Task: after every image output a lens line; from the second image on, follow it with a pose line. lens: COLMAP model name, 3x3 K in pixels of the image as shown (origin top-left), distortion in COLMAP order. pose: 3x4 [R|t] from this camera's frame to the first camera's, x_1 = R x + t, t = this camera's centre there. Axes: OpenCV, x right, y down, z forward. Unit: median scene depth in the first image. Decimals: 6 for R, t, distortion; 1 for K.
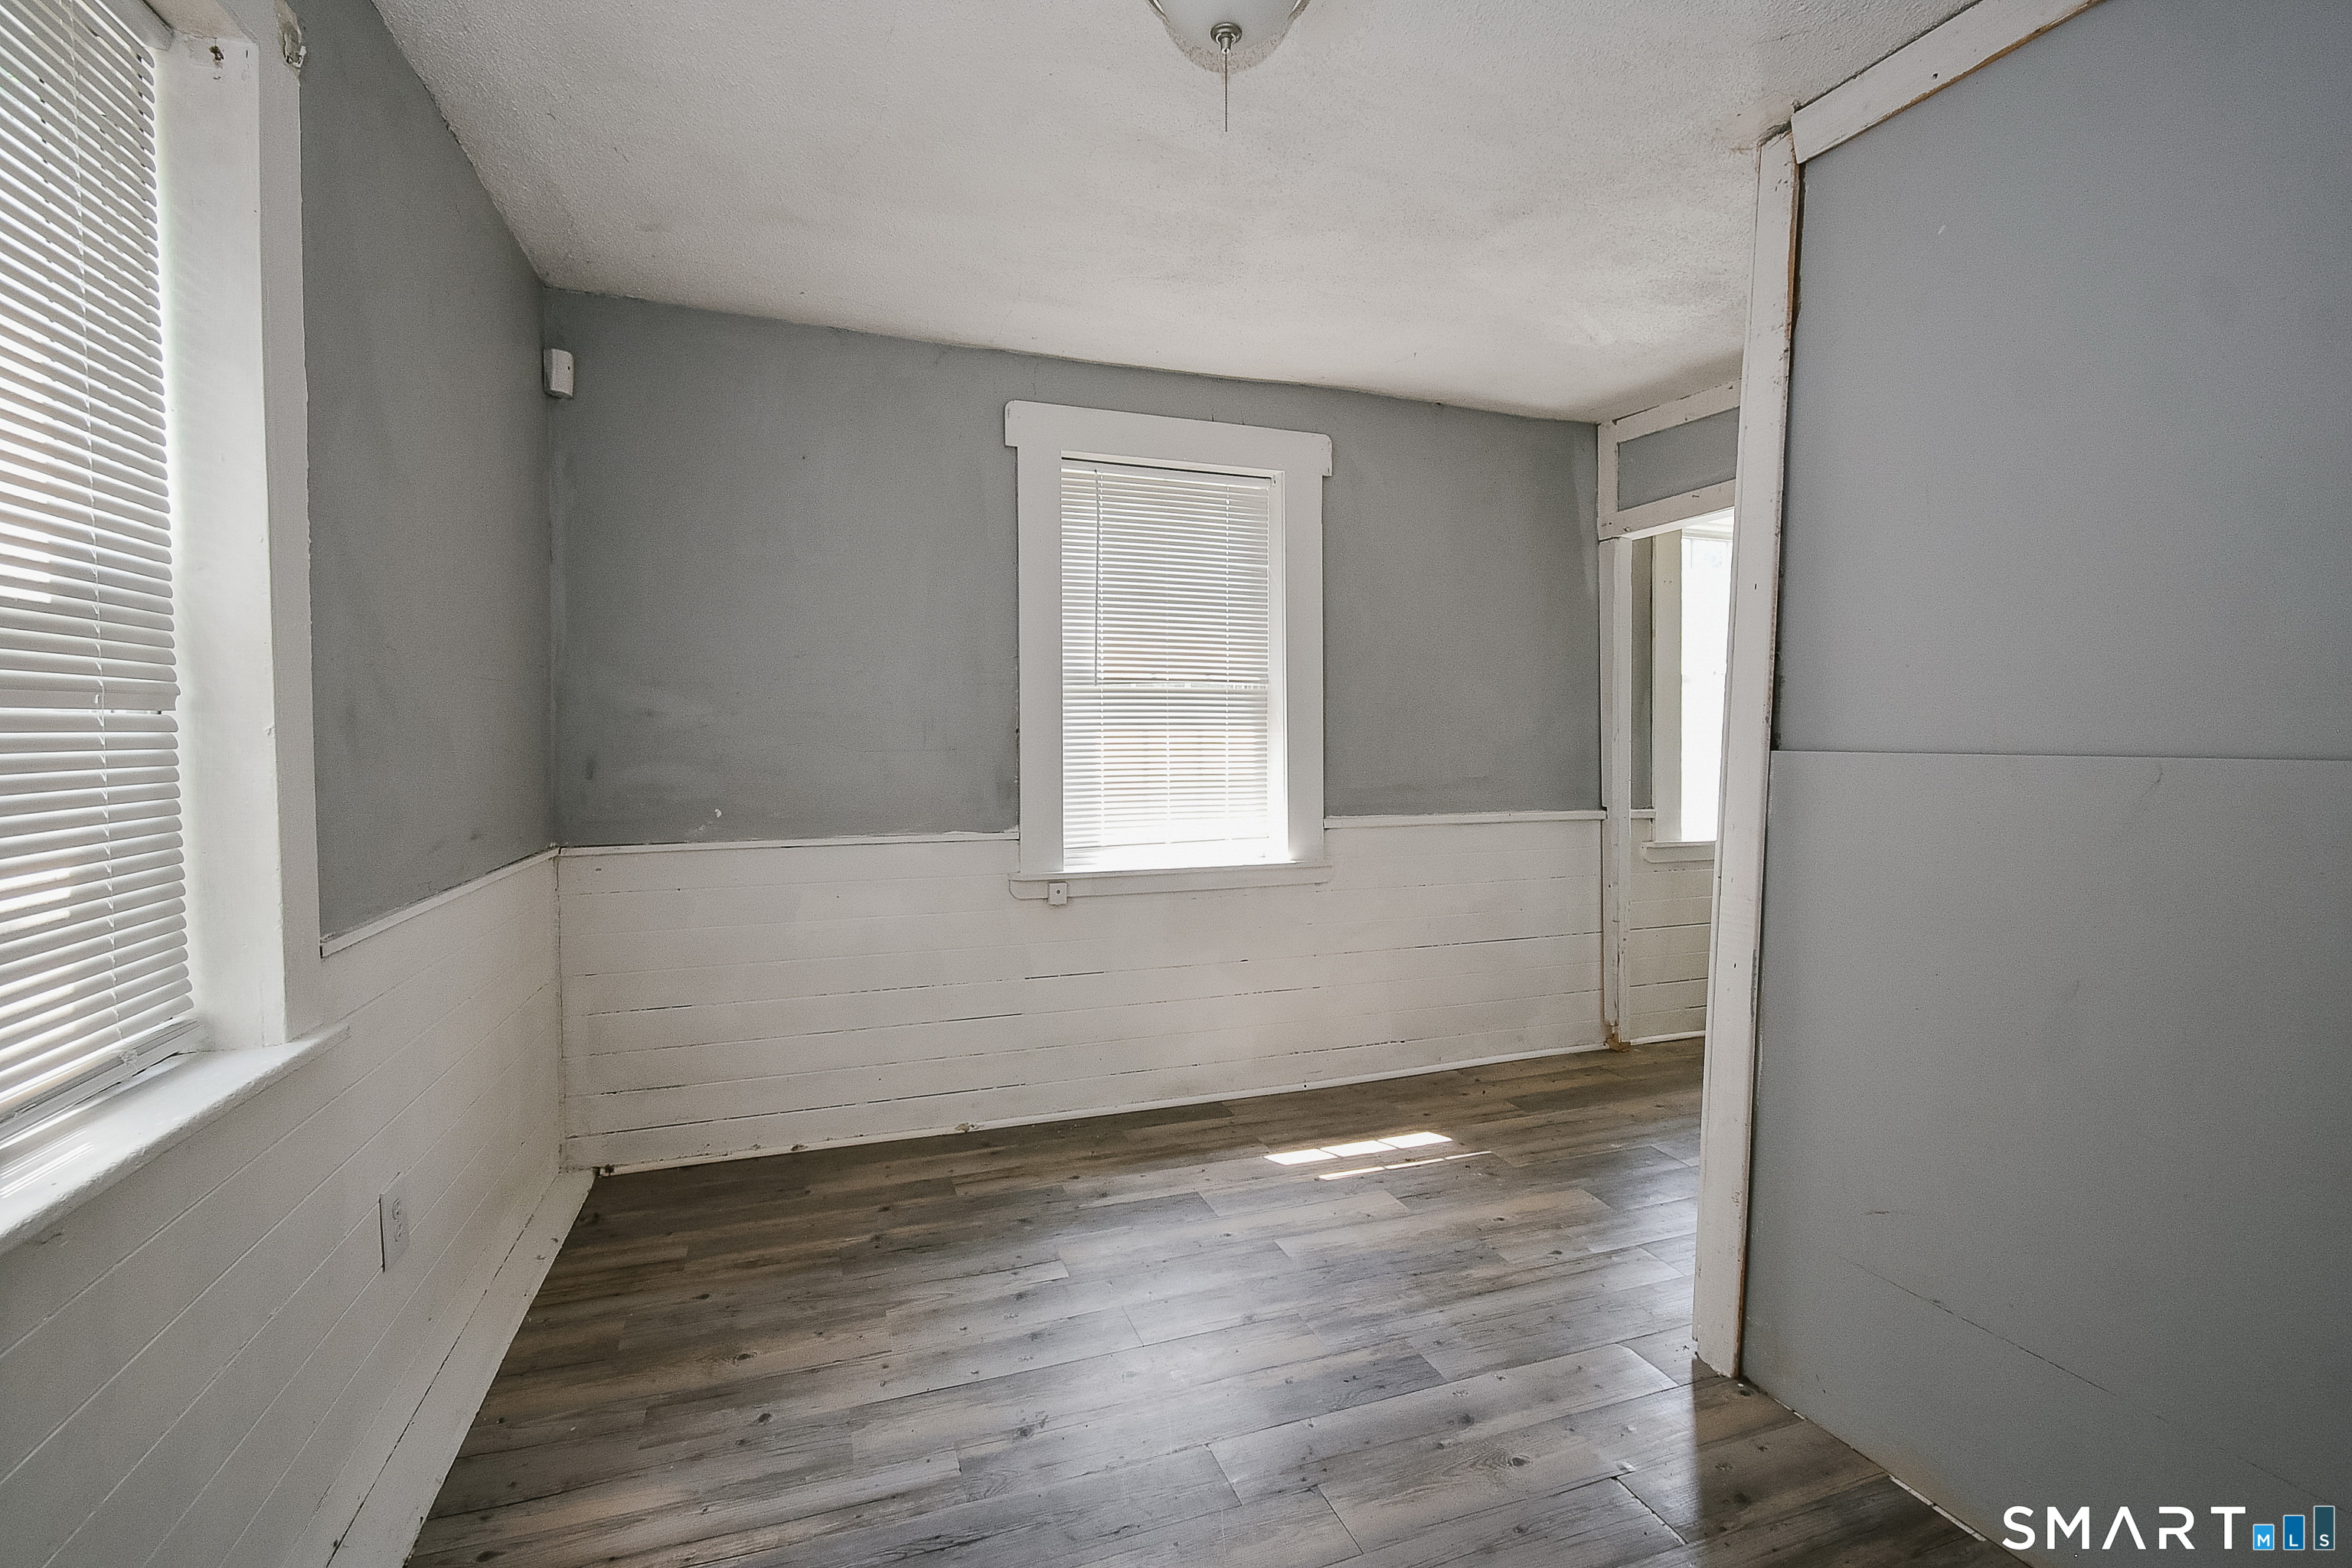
lens RADIAL K [[1040.0, 0, 1176.0], [0, 1040.0, 784.0], [0, 0, 1]] dist [0.000906, 0.000394]
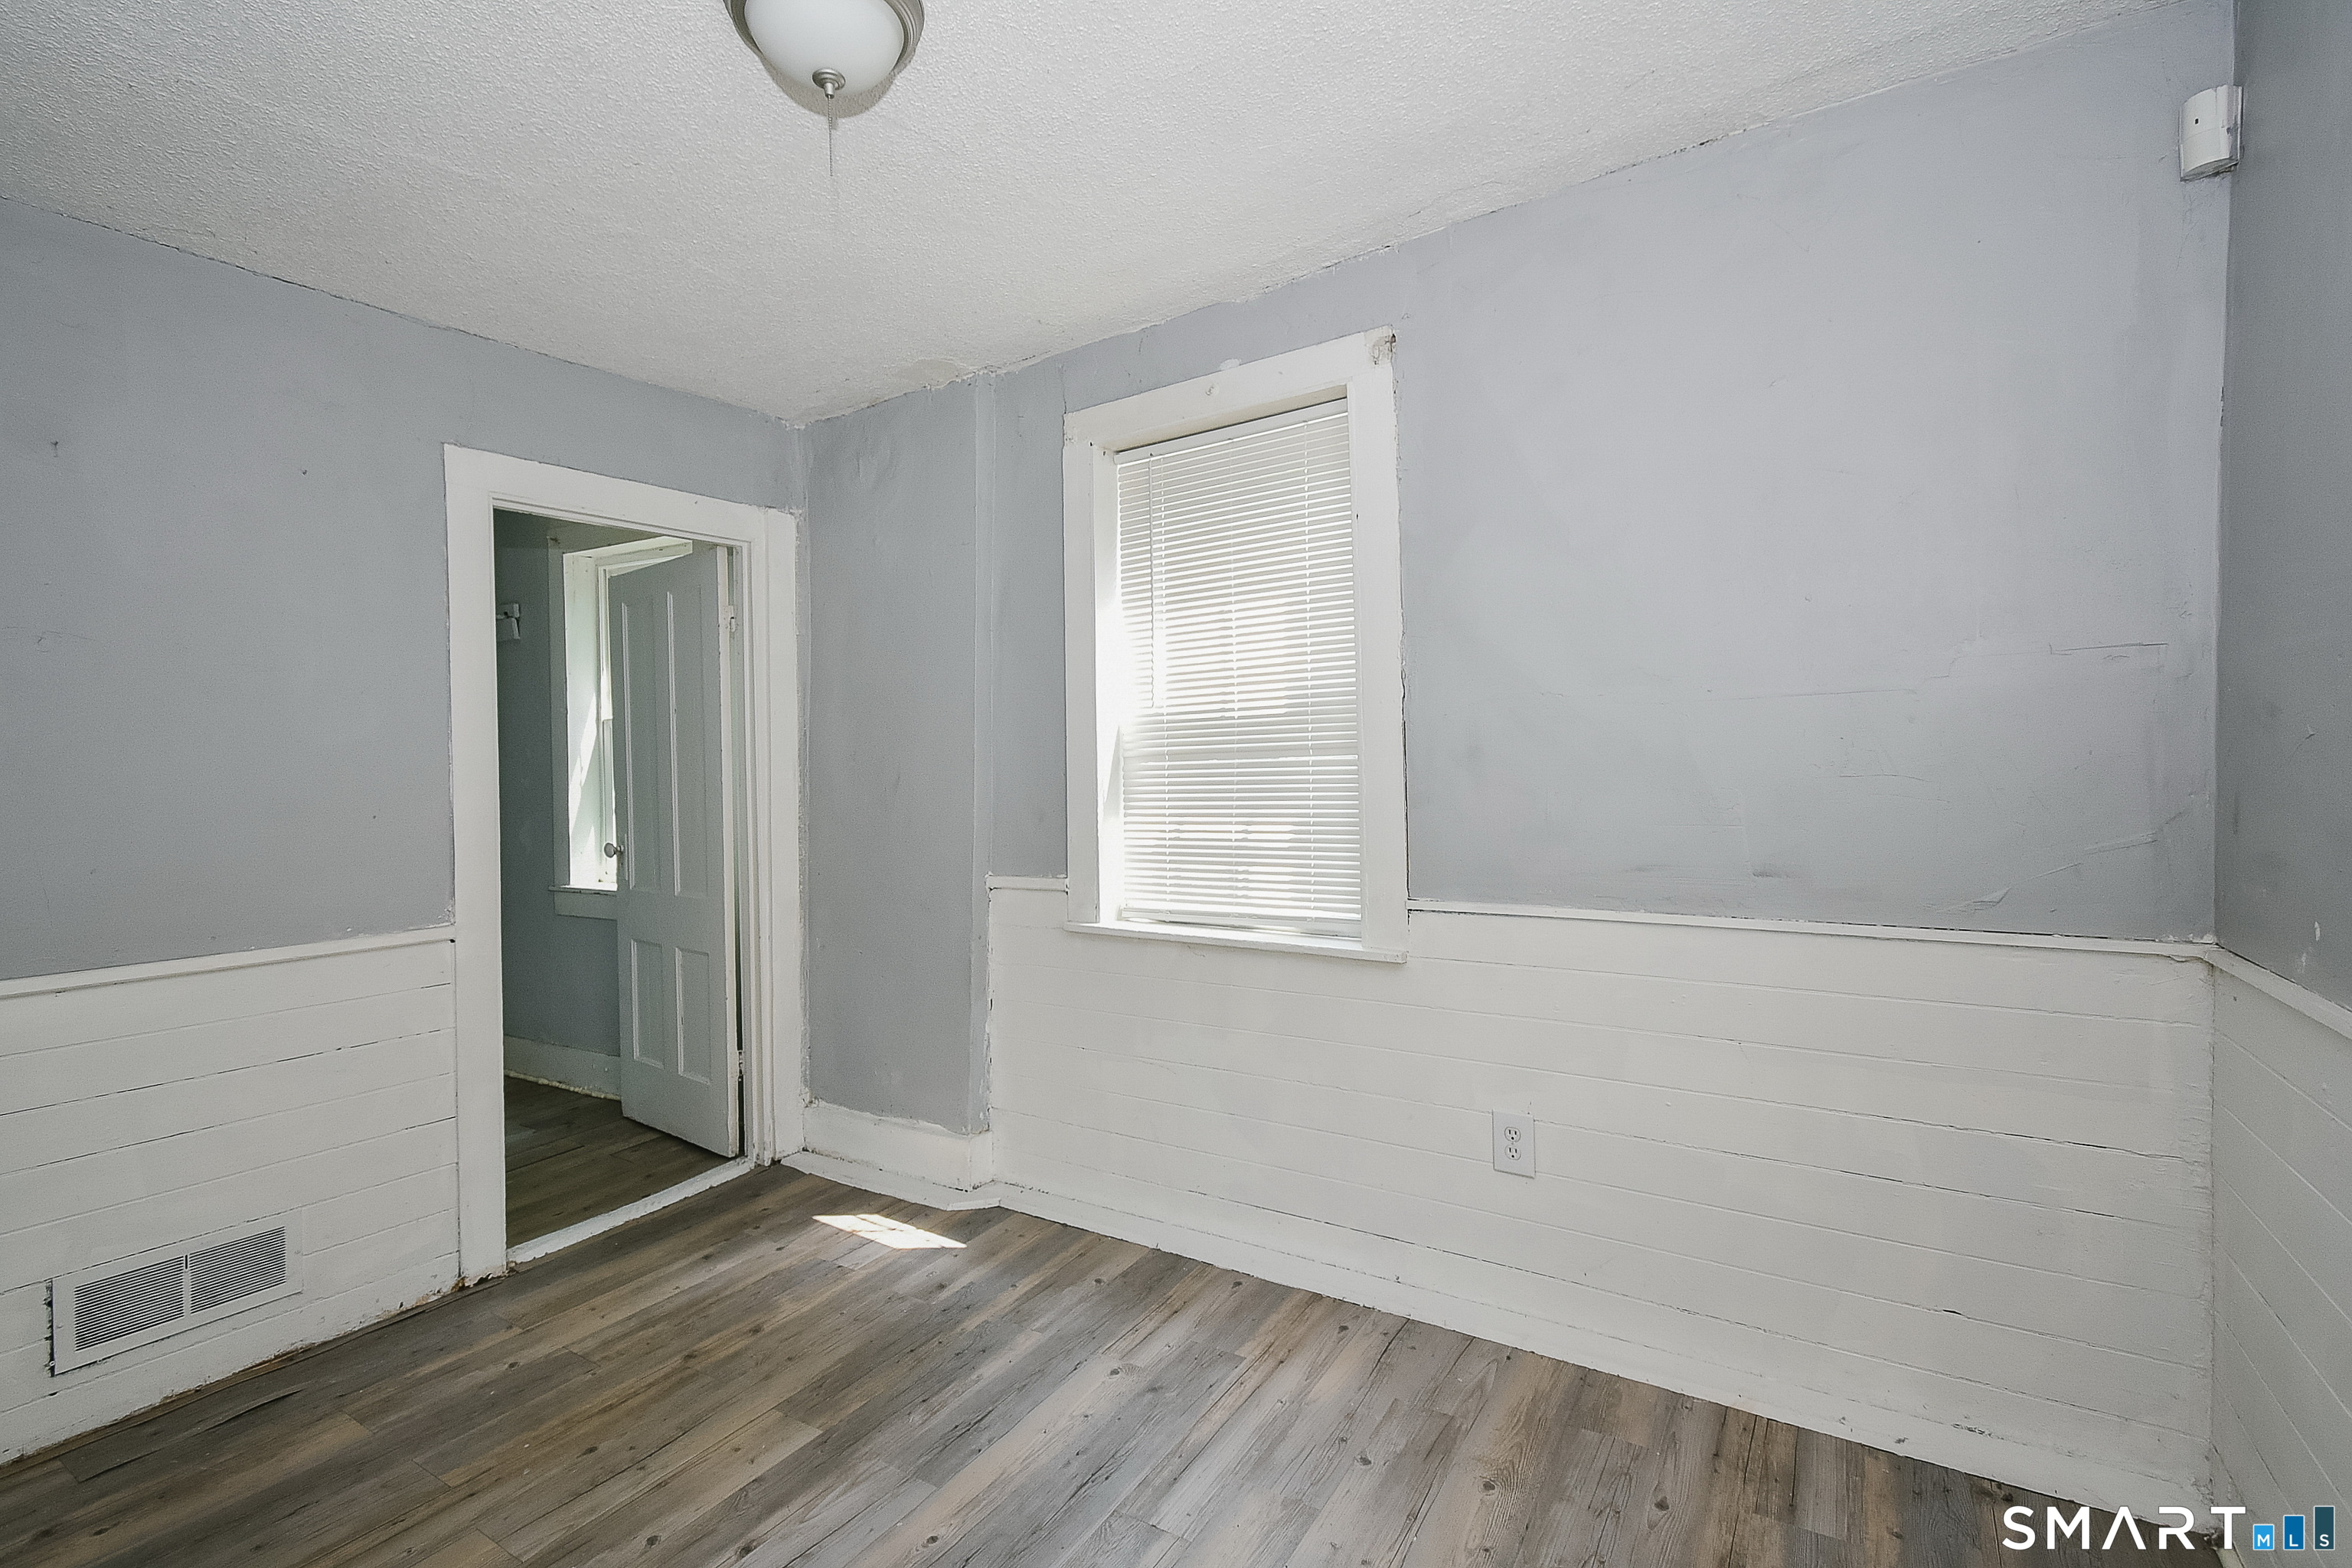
lens RADIAL K [[1040.0, 0, 1176.0], [0, 1040.0, 784.0], [0, 0, 1]] dist [0.000906, 0.000394]
pose [[-0.785516, 0.035389, -0.617828, 0.365857], [-0.006455, 0.997841, 0.065363, -0.108577], [0.618807, 0.055332, -0.783592, 1.769166]]
